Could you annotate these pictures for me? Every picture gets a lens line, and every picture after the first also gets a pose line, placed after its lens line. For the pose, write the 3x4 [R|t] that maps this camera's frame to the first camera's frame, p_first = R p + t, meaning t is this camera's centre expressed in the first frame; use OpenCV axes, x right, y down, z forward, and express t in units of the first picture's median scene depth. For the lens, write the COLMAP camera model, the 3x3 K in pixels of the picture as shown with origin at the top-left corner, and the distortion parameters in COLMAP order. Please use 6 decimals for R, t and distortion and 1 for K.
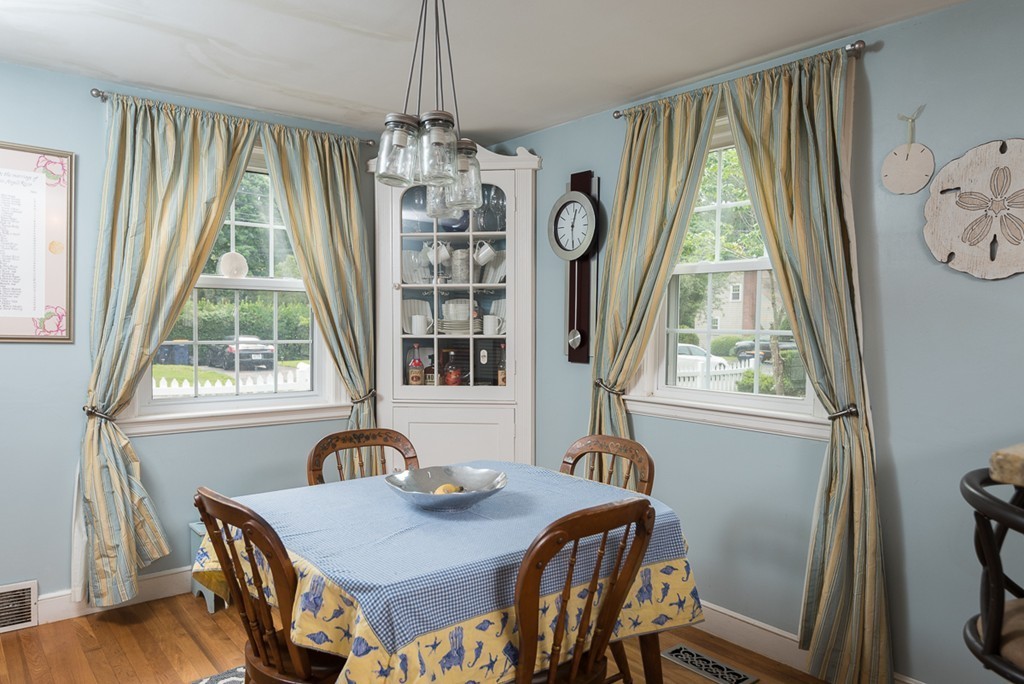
lens RADIAL K [[691.1, 0, 511.5], [0, 691.1, 342.1], [0, 0, 1]] dist [0.002982, 0.000983]
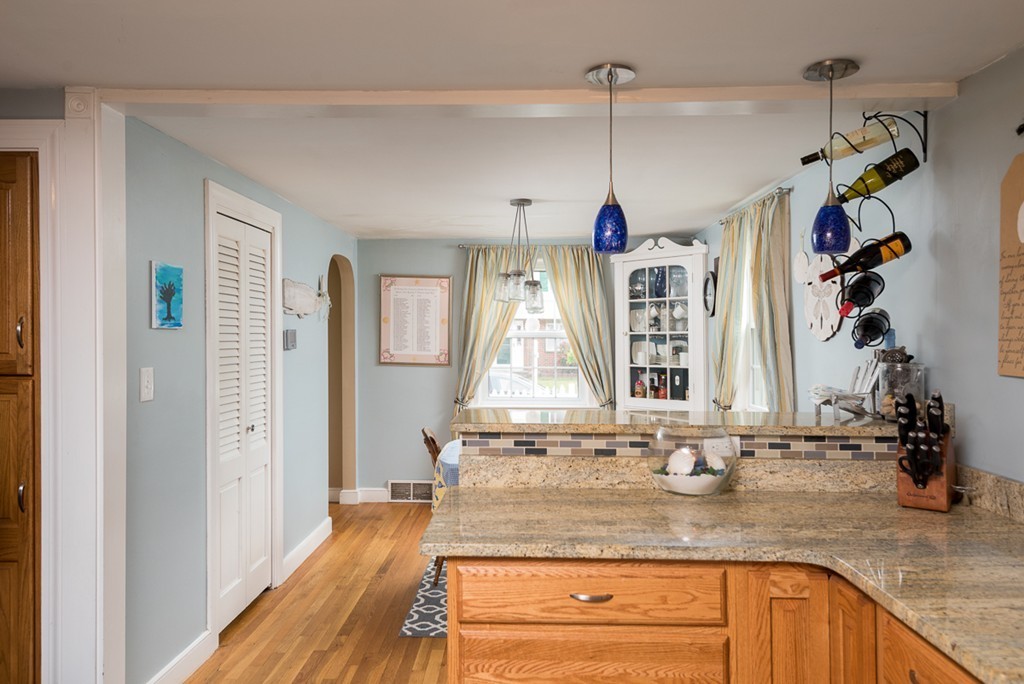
lens RADIAL K [[565.3, 0, 512.4], [0, 565.3, 339.3], [0, 0, 1]] dist [0.000871, -0.000074]
pose [[0.804821, -0.009407, -0.593443, 0.396440], [-0.015582, 0.999195, -0.036971, -0.016863], [0.593313, 0.039002, 0.804026, -0.191722]]
